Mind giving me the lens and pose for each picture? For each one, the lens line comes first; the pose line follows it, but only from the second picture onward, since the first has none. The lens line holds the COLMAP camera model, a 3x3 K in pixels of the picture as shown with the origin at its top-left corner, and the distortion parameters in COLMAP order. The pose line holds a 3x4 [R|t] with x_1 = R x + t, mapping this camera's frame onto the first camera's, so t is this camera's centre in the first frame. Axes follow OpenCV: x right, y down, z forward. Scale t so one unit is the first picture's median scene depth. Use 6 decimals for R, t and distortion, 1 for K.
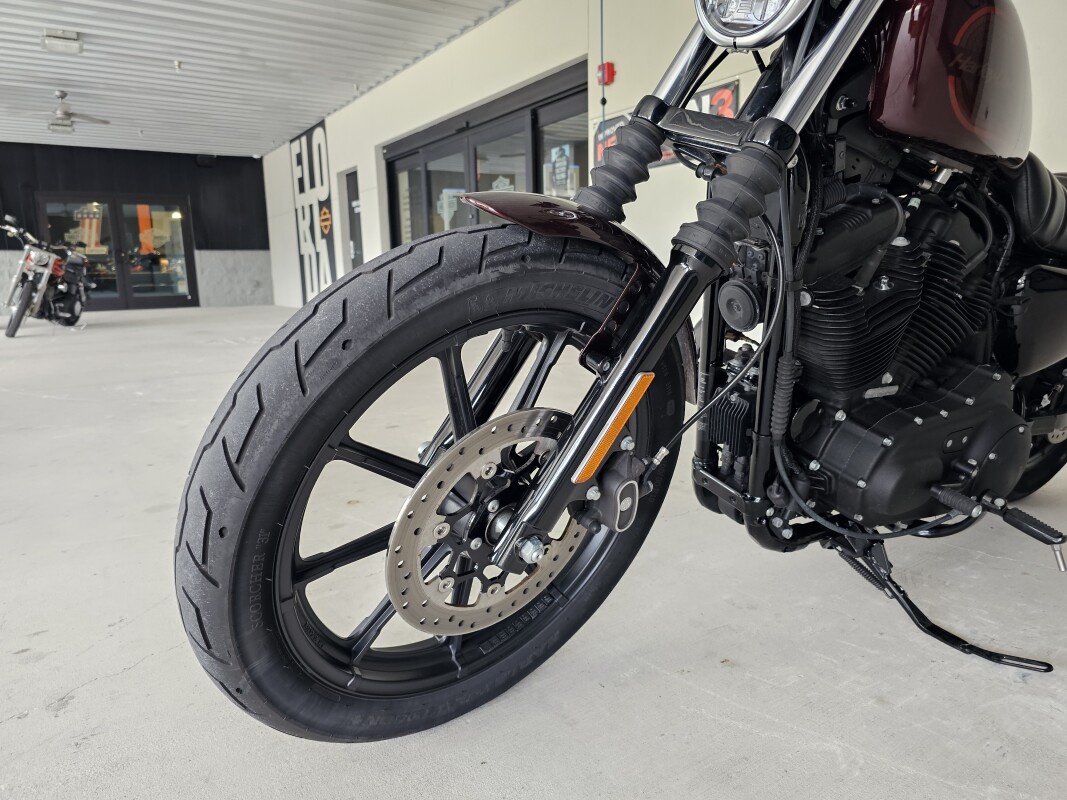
lens RADIAL K [[723.5, 0, 535.6], [0, 723.5, 402.6], [0, 0, 1]] dist [0.038738, -0.040989]
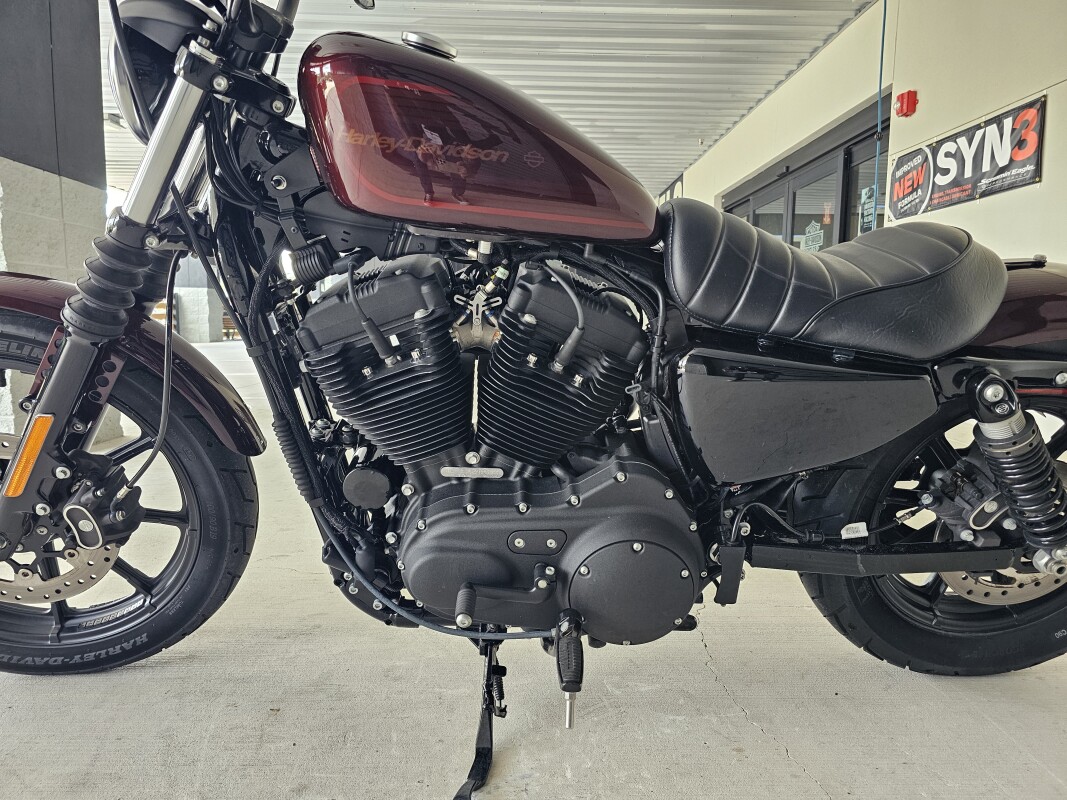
lens RADIAL K [[723.5, 0, 538.3], [0, 723.5, 392.5], [0, 0, 1]] dist [0.038738, -0.040989]
pose [[0.844570, 0.084786, -0.528689, 0.208191], [-0.122458, 0.991800, -0.036569, -0.018804], [0.521253, 0.095627, 0.848027, 0.052521]]
